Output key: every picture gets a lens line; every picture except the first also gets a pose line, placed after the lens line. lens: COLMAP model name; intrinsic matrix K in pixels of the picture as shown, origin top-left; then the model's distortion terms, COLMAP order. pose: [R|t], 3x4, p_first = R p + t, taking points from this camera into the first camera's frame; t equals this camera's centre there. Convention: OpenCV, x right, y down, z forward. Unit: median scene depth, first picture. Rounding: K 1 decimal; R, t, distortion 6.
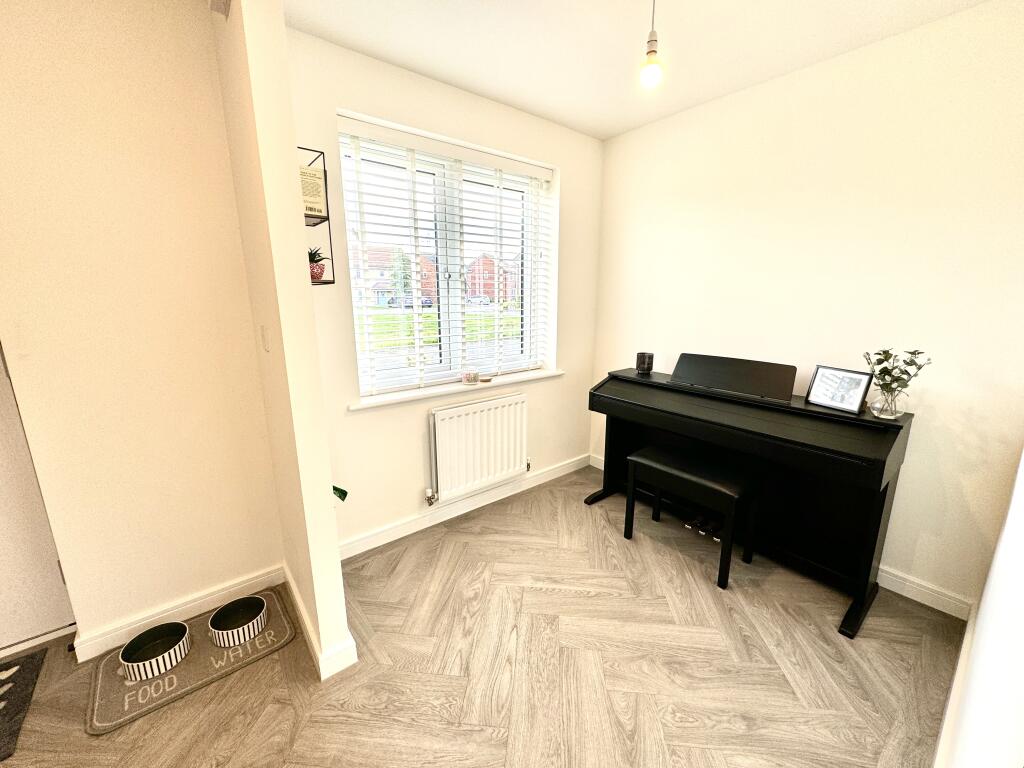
lens RADIAL K [[410.0, 0, 513.3], [0, 410.0, 384.0], [0, 0, 1]] dist [-0.001803, -0.000056]
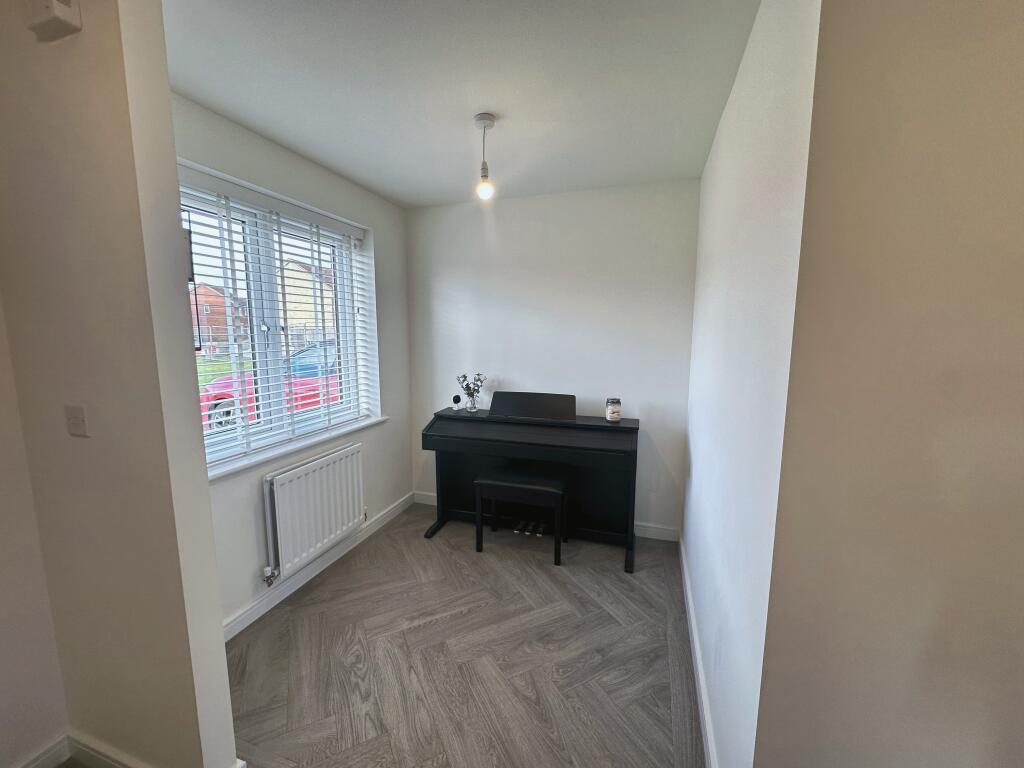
lens RADIAL K [[409.2, 0, 511.5], [0, 409.2, 383.3], [0, 0, 1]] dist [-0.002848, 0.000376]
pose [[0.837605, -0.070347, 0.541728, -0.260158], [0.116857, 0.991792, -0.051890, -0.036536], [-0.533631, 0.106768, 0.838951, -0.075813]]
